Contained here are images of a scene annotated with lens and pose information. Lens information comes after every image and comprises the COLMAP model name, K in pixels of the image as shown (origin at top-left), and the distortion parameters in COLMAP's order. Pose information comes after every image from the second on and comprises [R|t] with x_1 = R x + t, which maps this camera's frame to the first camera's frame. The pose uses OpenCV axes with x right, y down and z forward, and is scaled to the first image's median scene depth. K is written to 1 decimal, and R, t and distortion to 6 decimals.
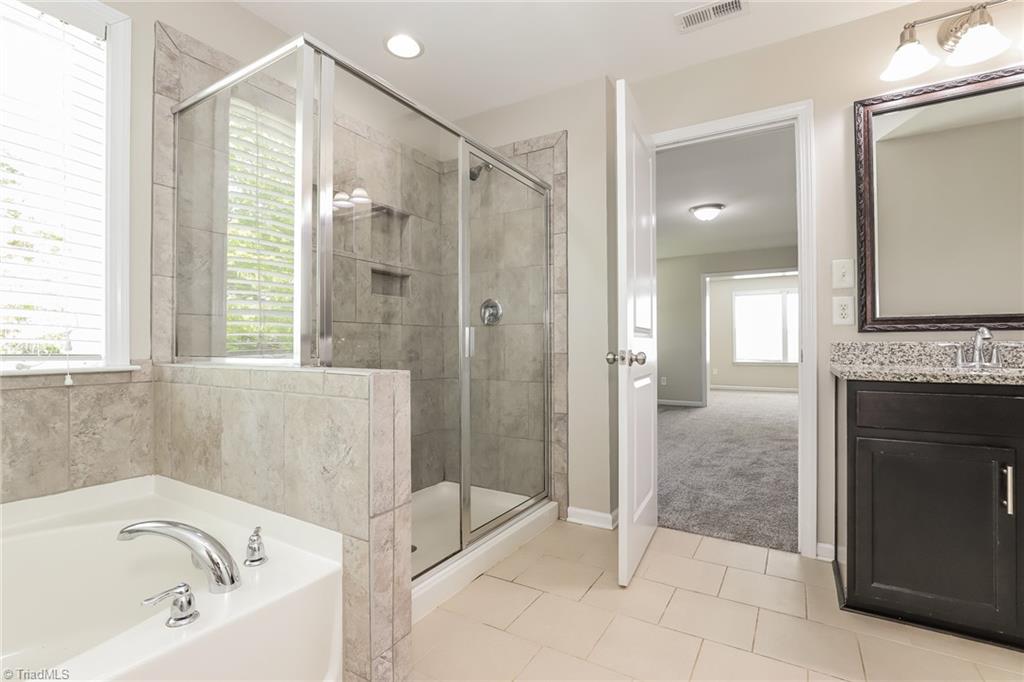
lens RADIAL K [[470.8, 0, 510.8], [0, 470.8, 342.8], [0, 0, 1]] dist [-0.018089, 0.003865]
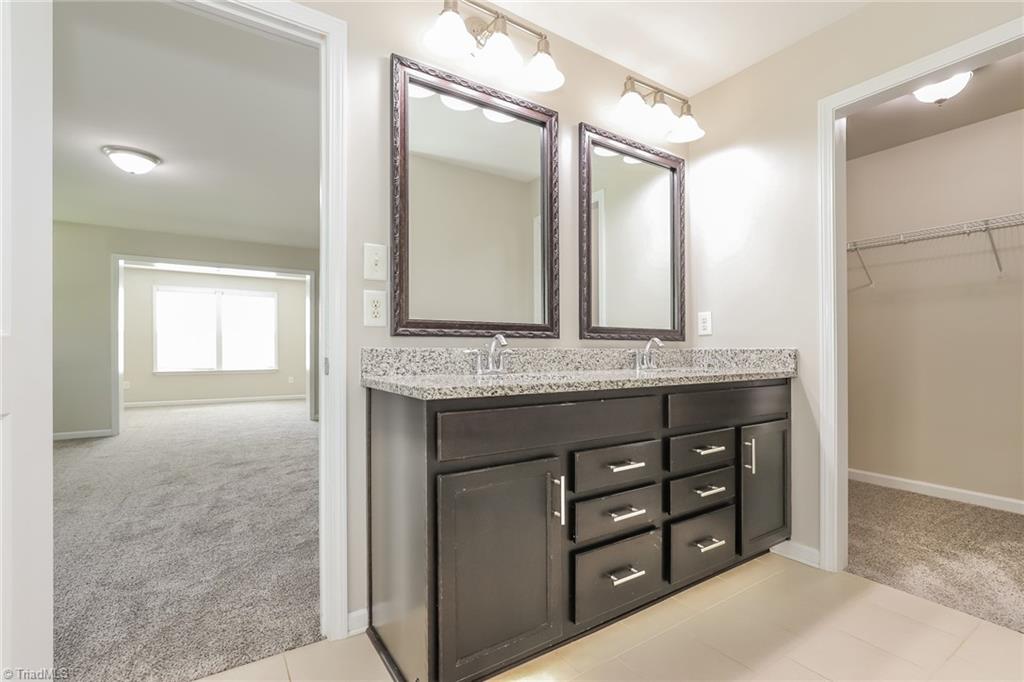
lens RADIAL K [[470.8, 0, 531.8], [0, 470.8, 351.2], [0, 0, 1]] dist [-0.018089, 0.003865]
pose [[0.418077, 0.002196, 0.908409, 0.098706], [-0.006586, 0.999978, 0.000614, 0.002154], [-0.908388, -0.006239, 0.418082, 0.432003]]
